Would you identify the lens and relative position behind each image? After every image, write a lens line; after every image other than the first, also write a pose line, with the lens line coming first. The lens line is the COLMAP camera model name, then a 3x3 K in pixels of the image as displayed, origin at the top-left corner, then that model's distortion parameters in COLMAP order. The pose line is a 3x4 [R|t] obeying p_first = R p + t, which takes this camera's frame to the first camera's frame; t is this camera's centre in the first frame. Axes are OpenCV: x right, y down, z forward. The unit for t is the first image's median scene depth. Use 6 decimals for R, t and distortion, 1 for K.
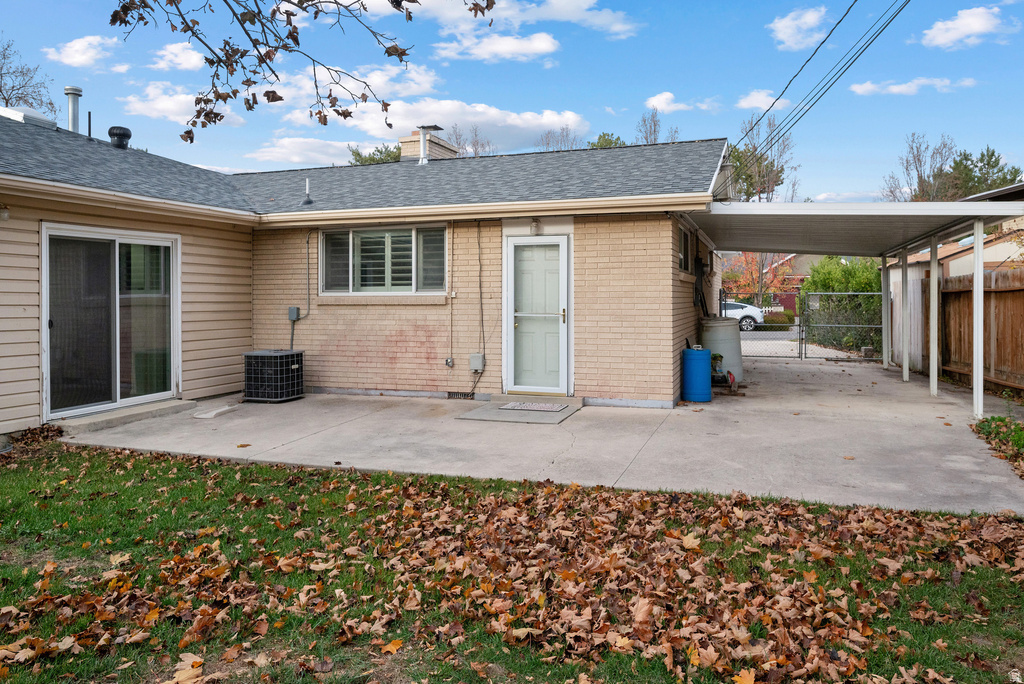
lens RADIAL K [[731.3, 0, 512.7], [0, 731.3, 294.0], [0, 0, 1]] dist [0.000041, -0.001746]
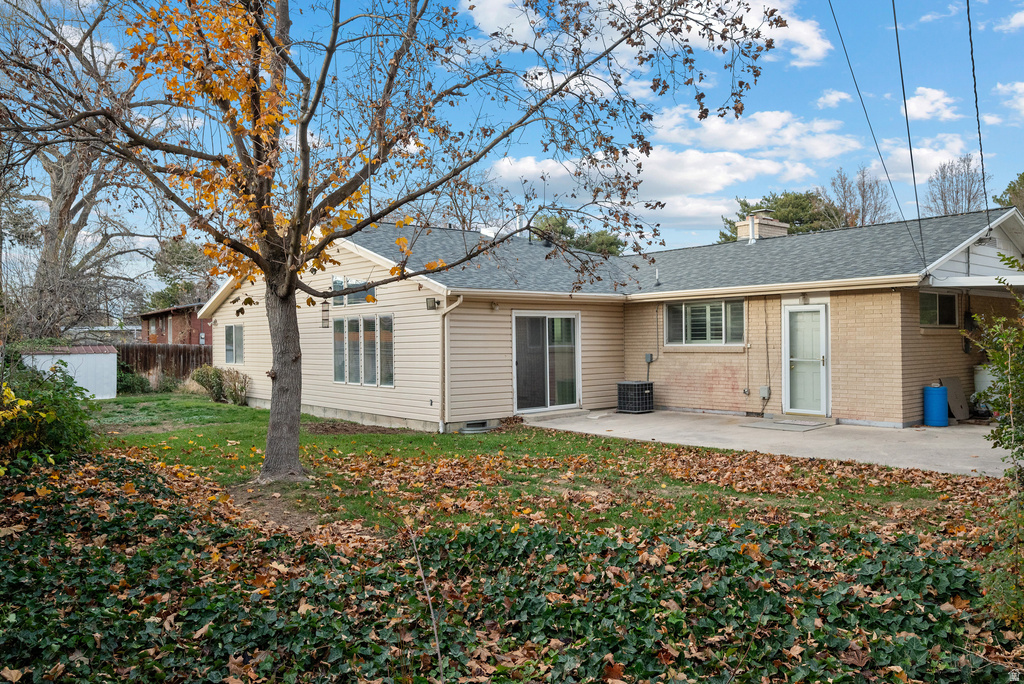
lens RADIAL K [[724.3, 0, 512.0], [0, 724.3, 342.0], [0, 0, 1]] dist [-0.000757, -0.000183]
pose [[0.856235, -0.006962, -0.516540, 0.266279], [0.011540, 0.999917, 0.005652, -0.020700], [0.516458, -0.010800, 0.856244, -0.498416]]
